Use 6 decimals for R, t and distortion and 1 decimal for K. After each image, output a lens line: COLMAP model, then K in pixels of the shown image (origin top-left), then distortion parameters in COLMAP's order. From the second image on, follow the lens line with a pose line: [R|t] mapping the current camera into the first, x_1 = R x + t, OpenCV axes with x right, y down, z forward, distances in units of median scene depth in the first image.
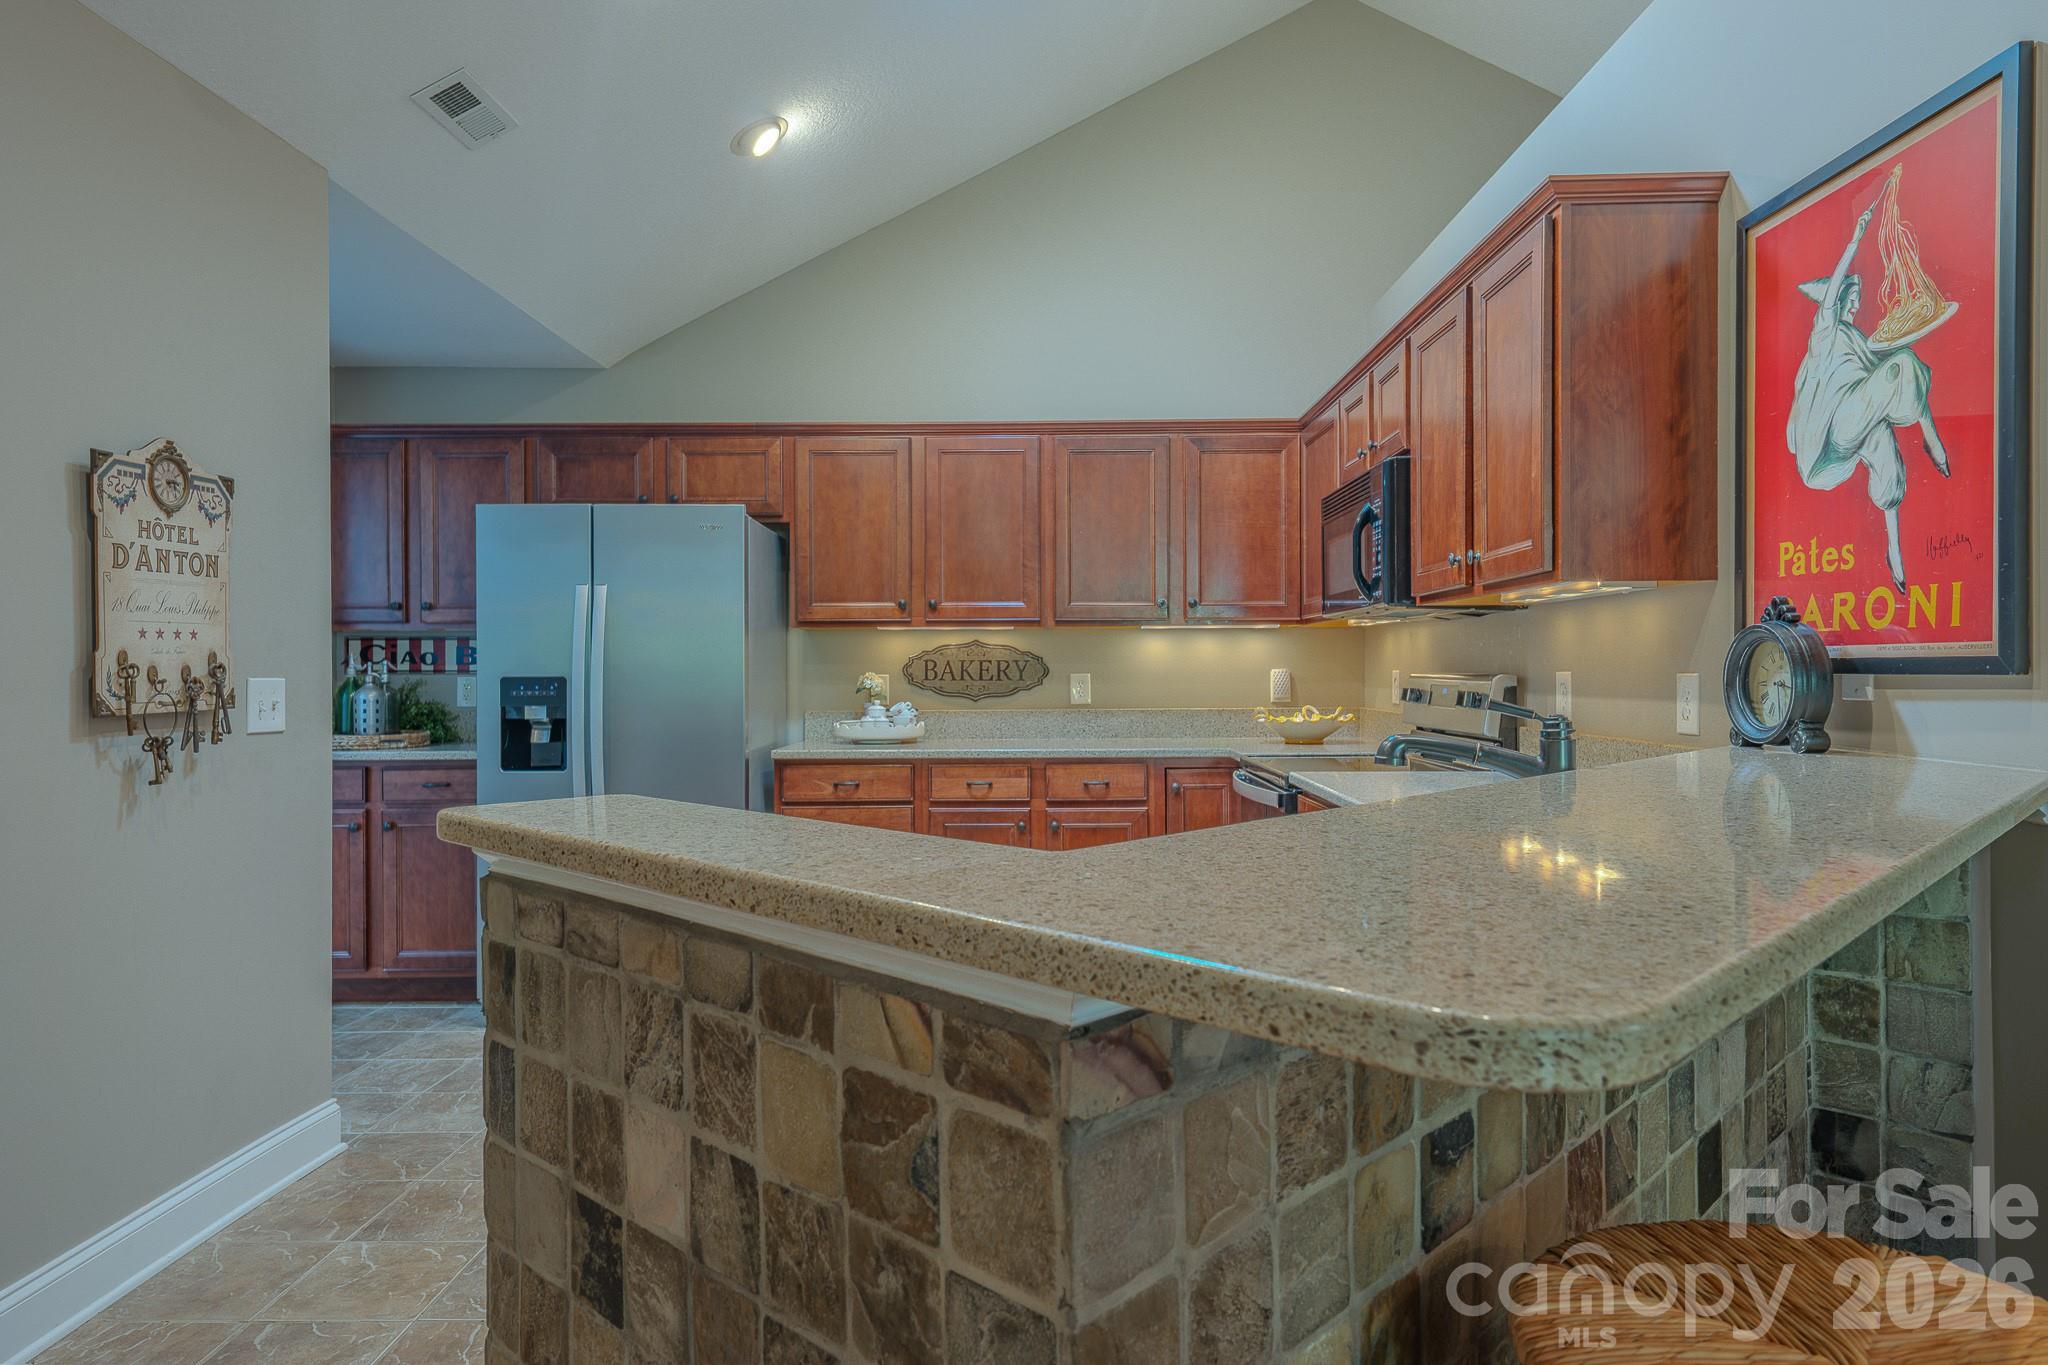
lens RADIAL K [[1224.5, 0, 1032.6], [0, 1224.5, 676.7], [0, 0, 1]] dist [0.009251, 0.004421]
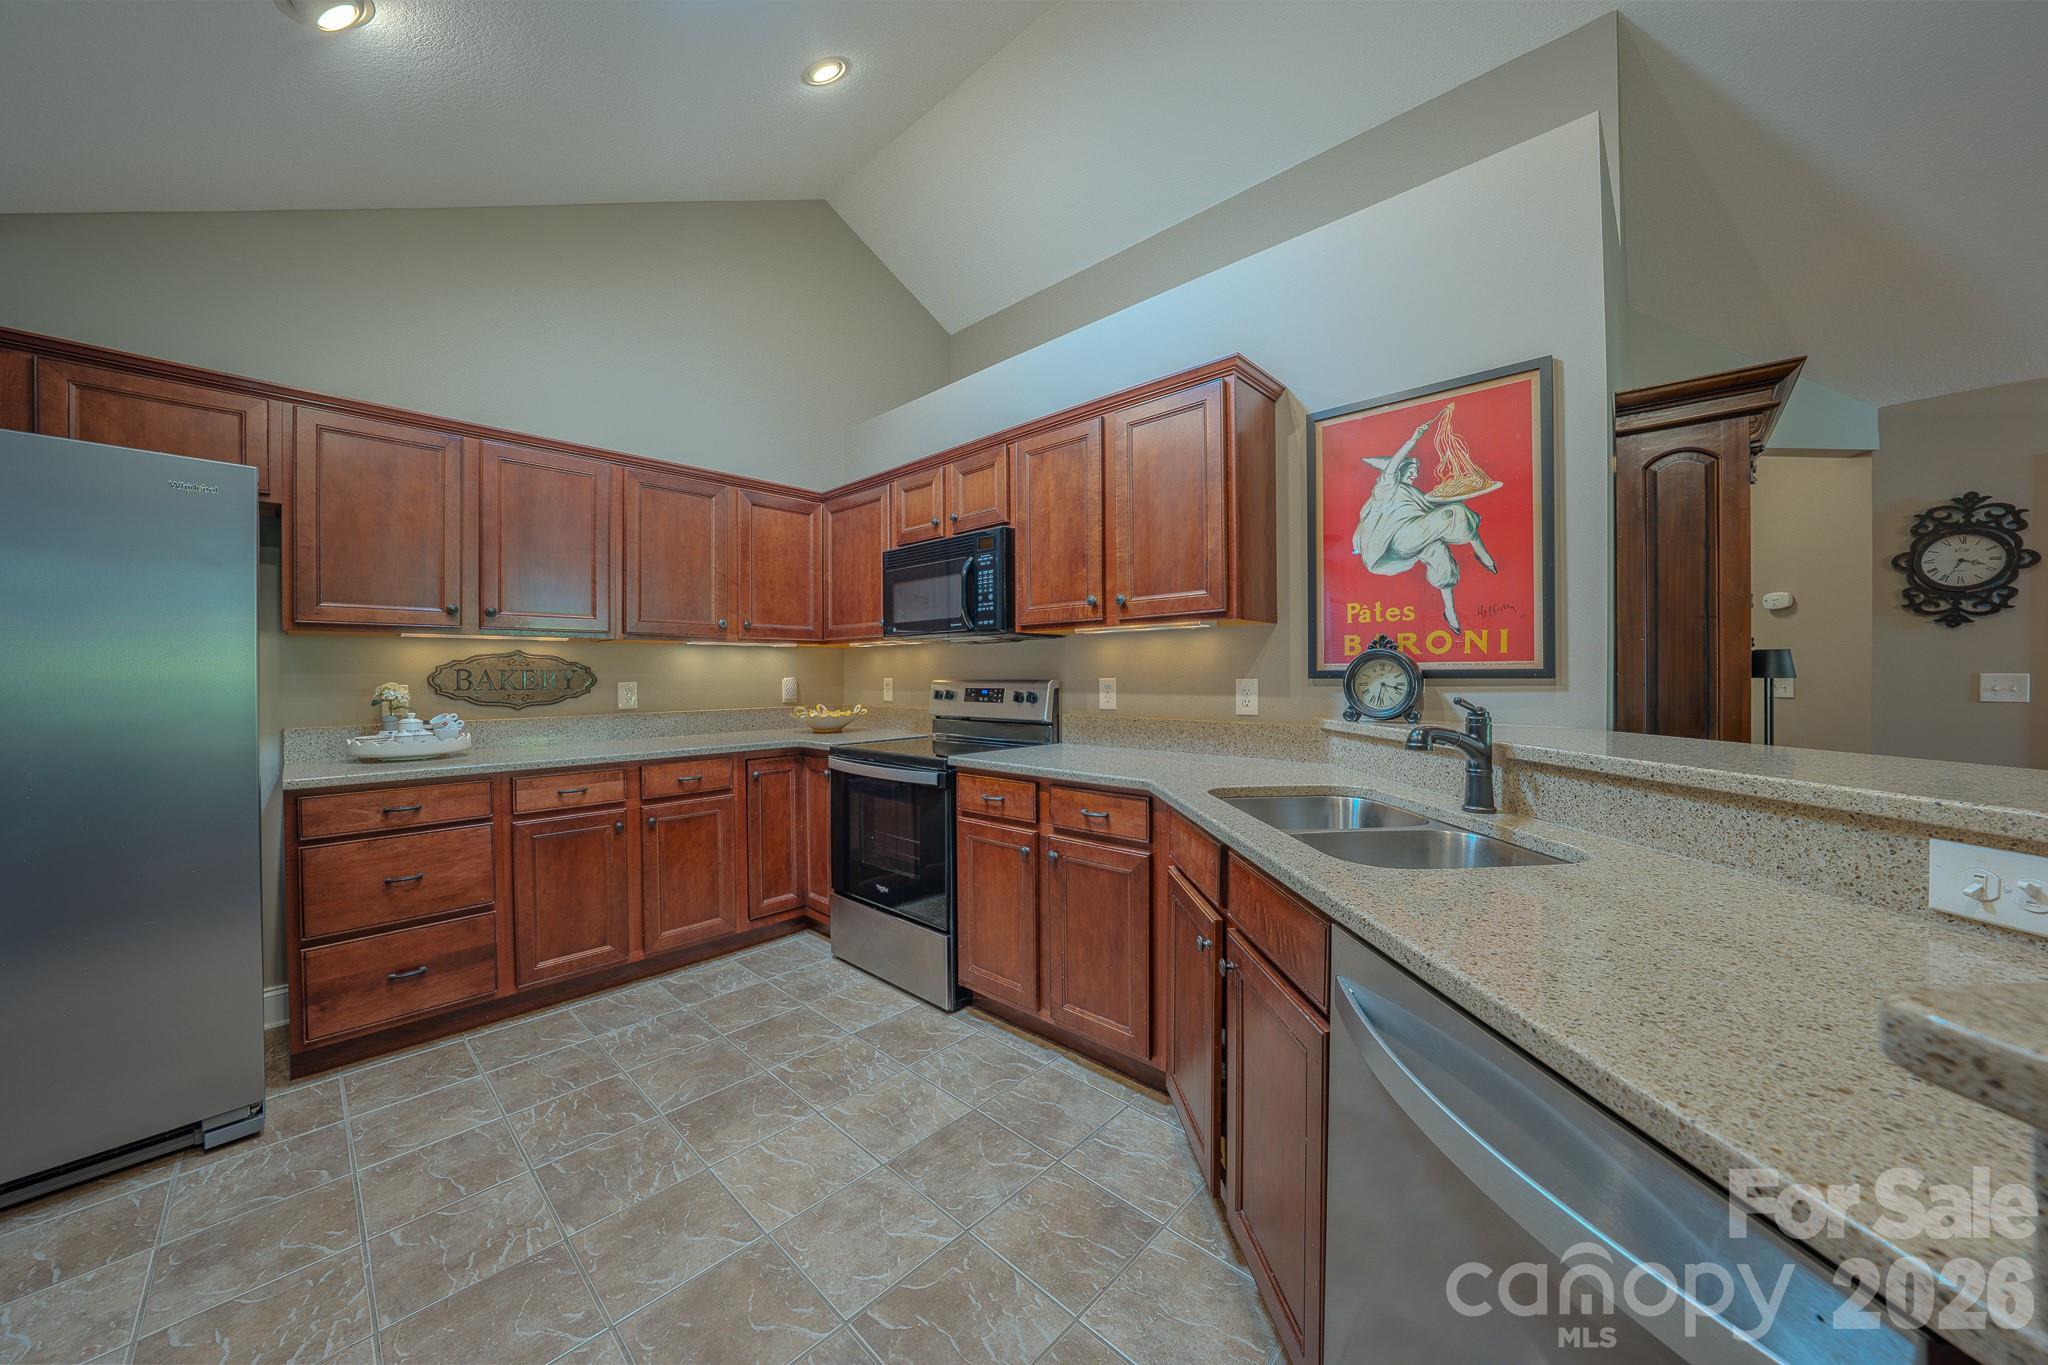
lens RADIAL K [[708.3, 0, 1027.3], [0, 708.3, 676.8], [0, 0, 1]] dist [-0.025483, 0.005130]
pose [[0.676206, -0.001932, 0.736710, -0.370690], [0.007720, 0.999960, -0.004463, -0.003395], [-0.736672, 0.008705, 0.676194, 0.561697]]
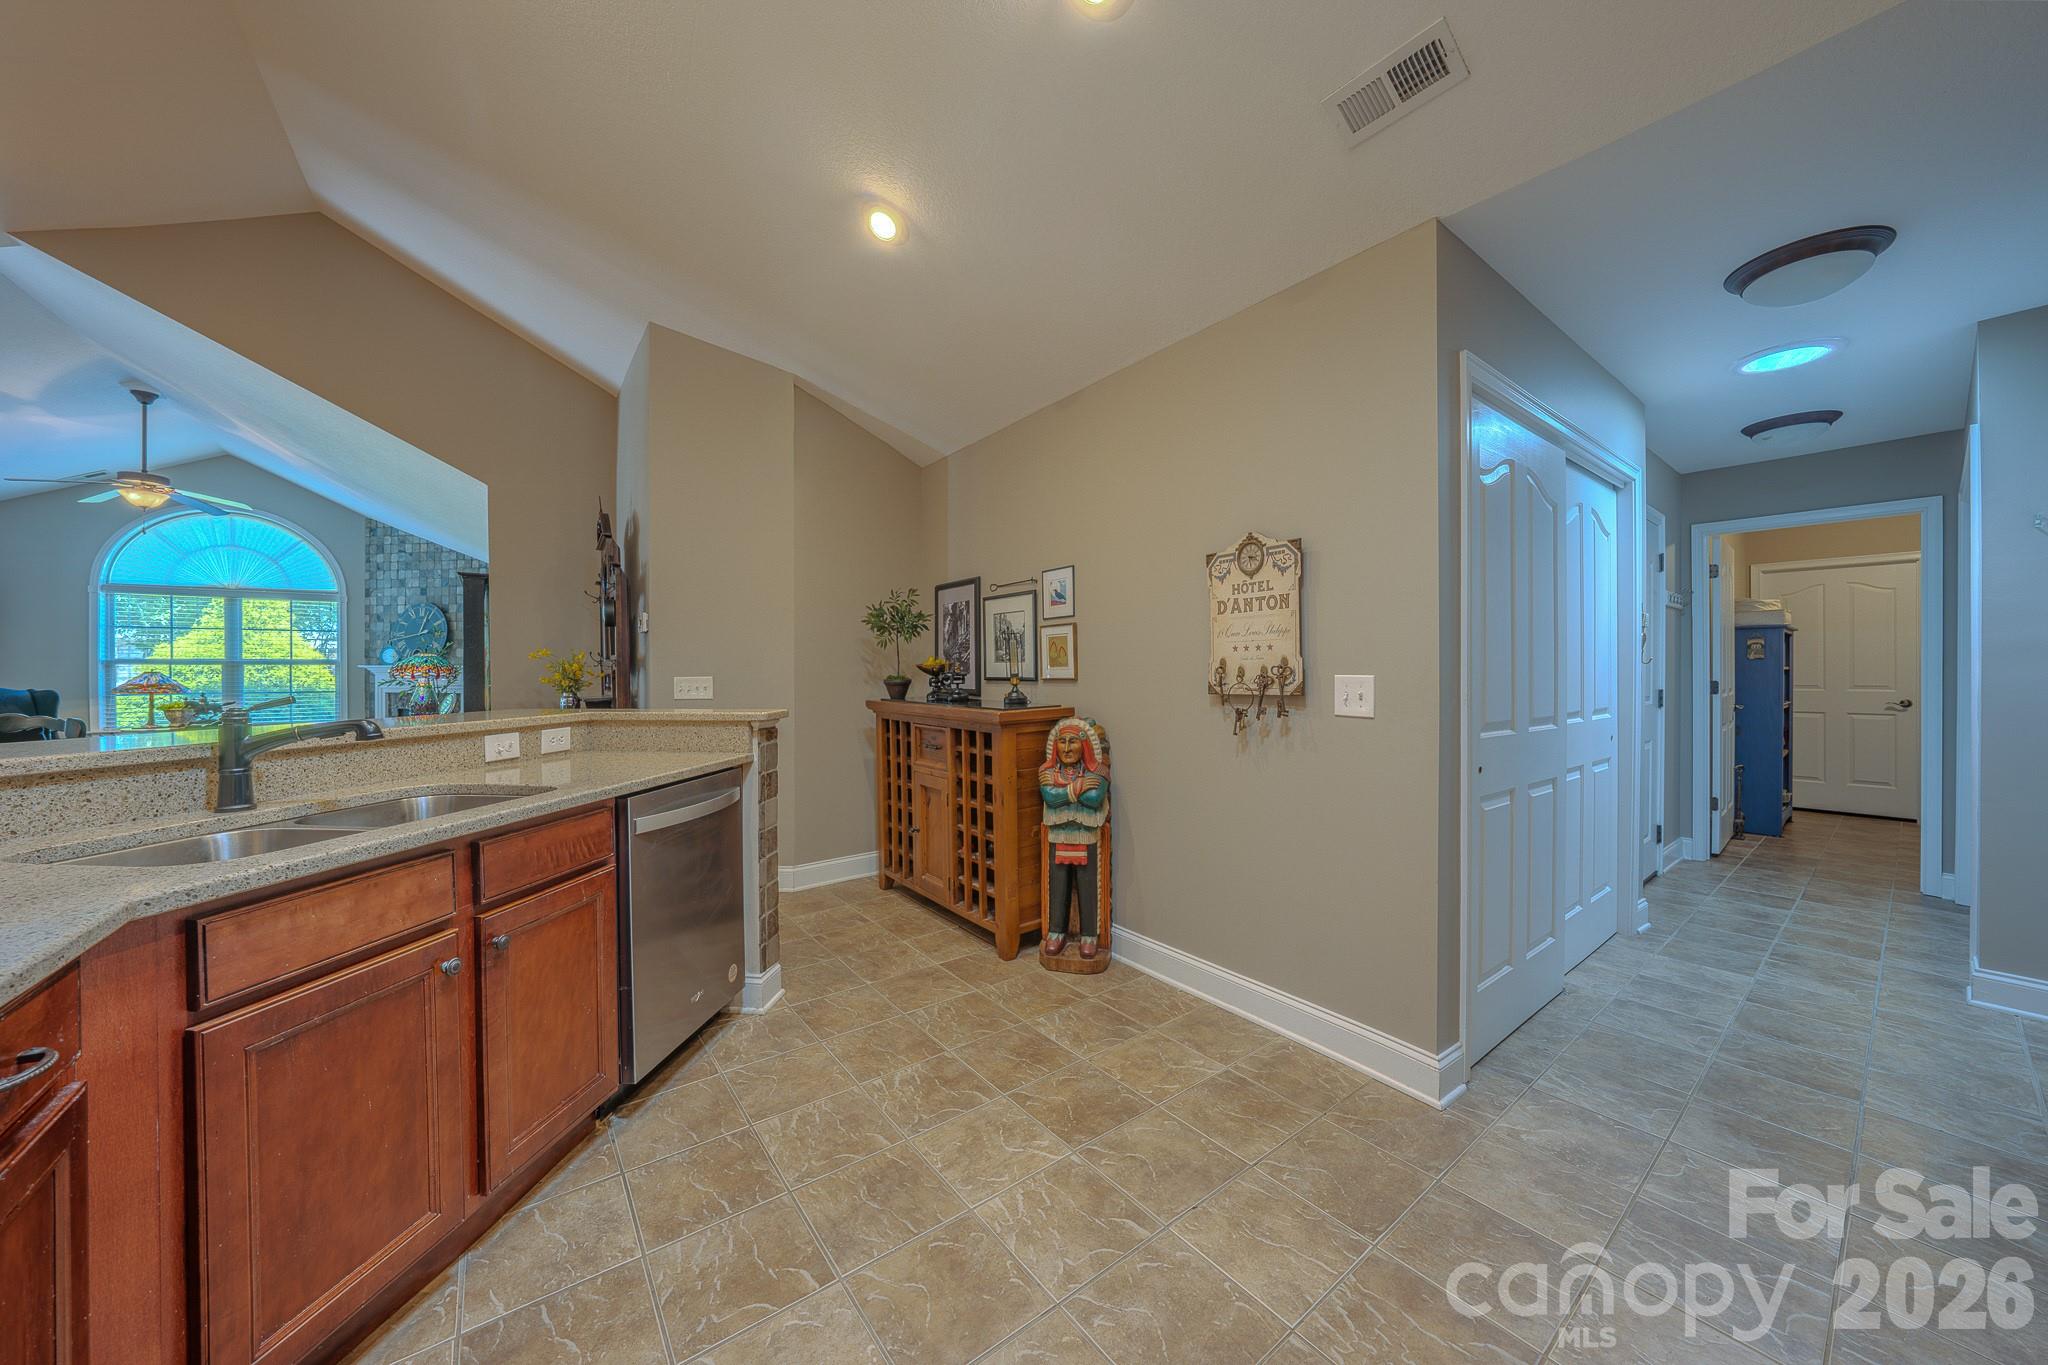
lens RADIAL K [[708.3, 0, 1027.3], [0, 708.3, 676.8], [0, 0, 1]] dist [-0.025483, 0.005130]
pose [[-0.791426, 0.012297, -0.611142, 0.123281], [0.002800, 0.999860, 0.016492, -0.011644], [0.611259, 0.011341, -0.791349, 1.519751]]
